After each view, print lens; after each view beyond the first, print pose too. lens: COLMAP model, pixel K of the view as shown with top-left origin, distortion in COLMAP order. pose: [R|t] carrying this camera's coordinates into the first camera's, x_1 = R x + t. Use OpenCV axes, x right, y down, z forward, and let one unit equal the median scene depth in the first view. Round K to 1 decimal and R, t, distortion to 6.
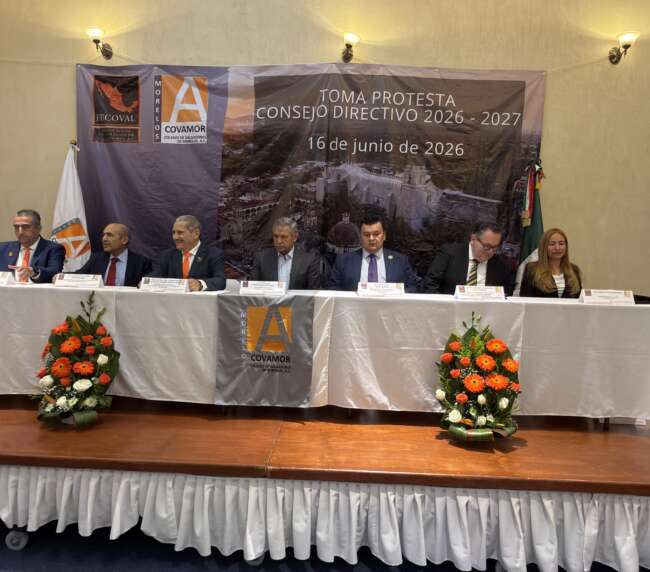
lens RADIAL K [[464.8, 0, 323.8], [0, 464.8, 291.0], [0, 0, 1]] dist [-0.002185, -0.000473]
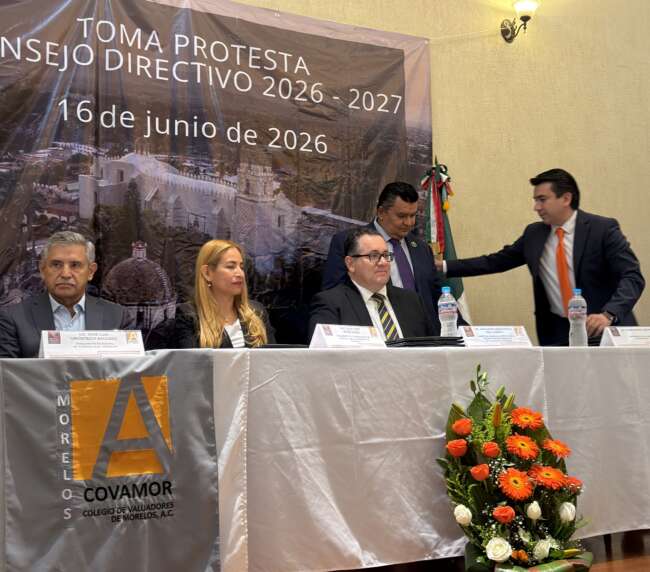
lens RADIAL K [[816.7, 0, 315.8], [0, 816.7, 287.8], [0, 0, 1]] dist [0.103554, 0.000000]
pose [[0.893933, -0.003570, 0.448186, -0.193366], [0.091003, 0.980585, -0.173701, 0.065579], [-0.438865, 0.196063, 0.876902, 0.098430]]
